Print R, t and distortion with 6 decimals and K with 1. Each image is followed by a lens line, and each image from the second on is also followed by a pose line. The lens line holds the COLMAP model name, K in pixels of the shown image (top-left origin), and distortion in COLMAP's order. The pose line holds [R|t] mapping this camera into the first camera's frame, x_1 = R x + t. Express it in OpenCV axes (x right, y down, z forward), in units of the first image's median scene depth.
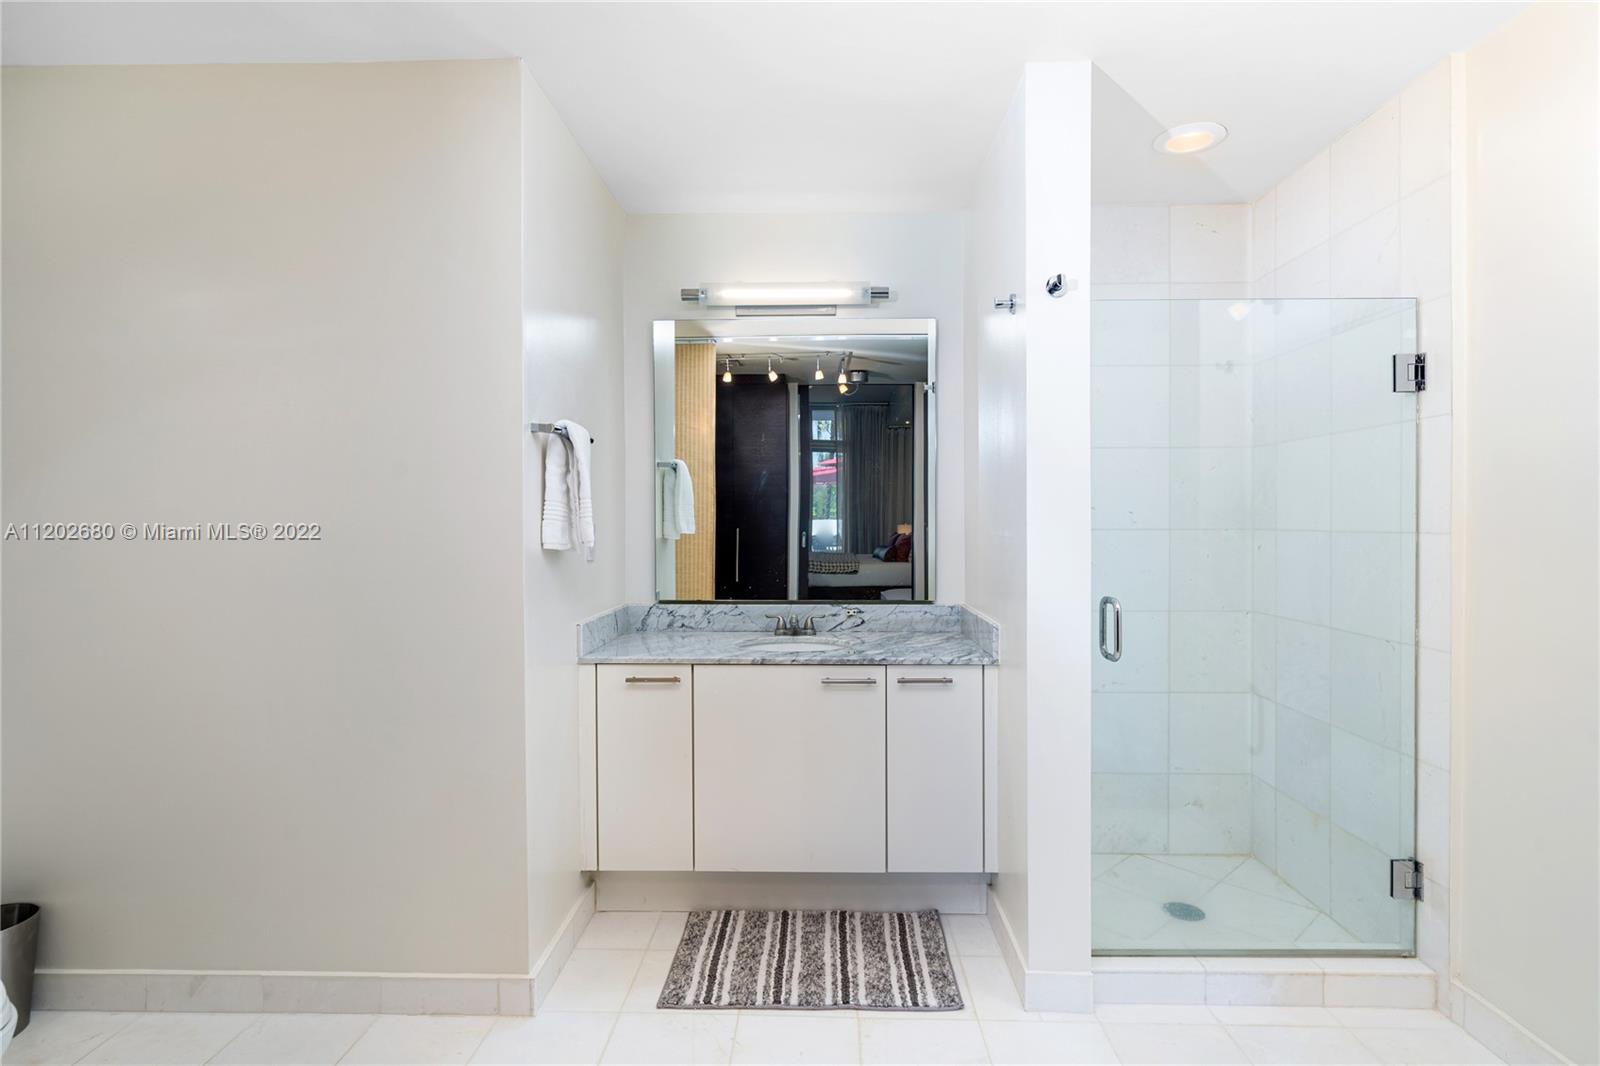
lens RADIAL K [[861.0, 0, 799.4], [0, 861.0, 534.9], [0, 0, 1]] dist [-0.001764, 0.003505]
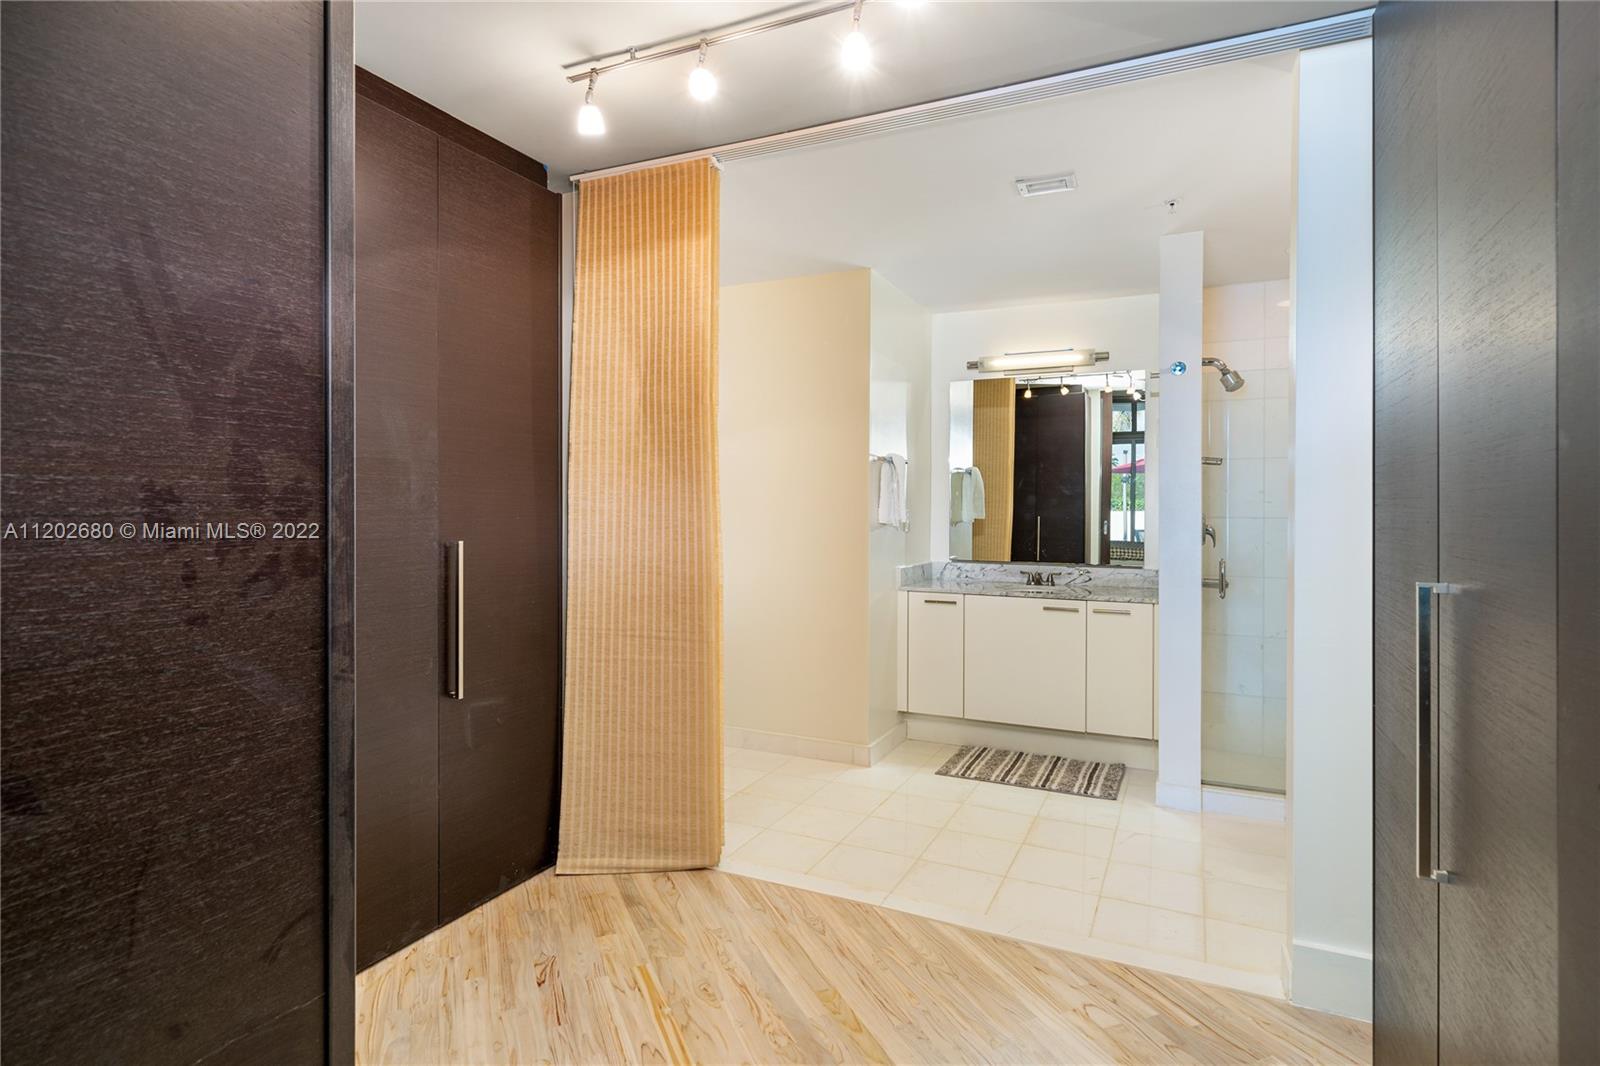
lens RADIAL K [[861.0, 0, 796.4], [0, 861.0, 524.1], [0, 0, 1]] dist [-0.001764, 0.003505]
pose [[0.924856, 0.015695, -0.379994, 0.207966], [-0.016314, 0.999866, 0.001592, 0.016993], [0.379968, 0.004727, 0.924987, -0.674359]]
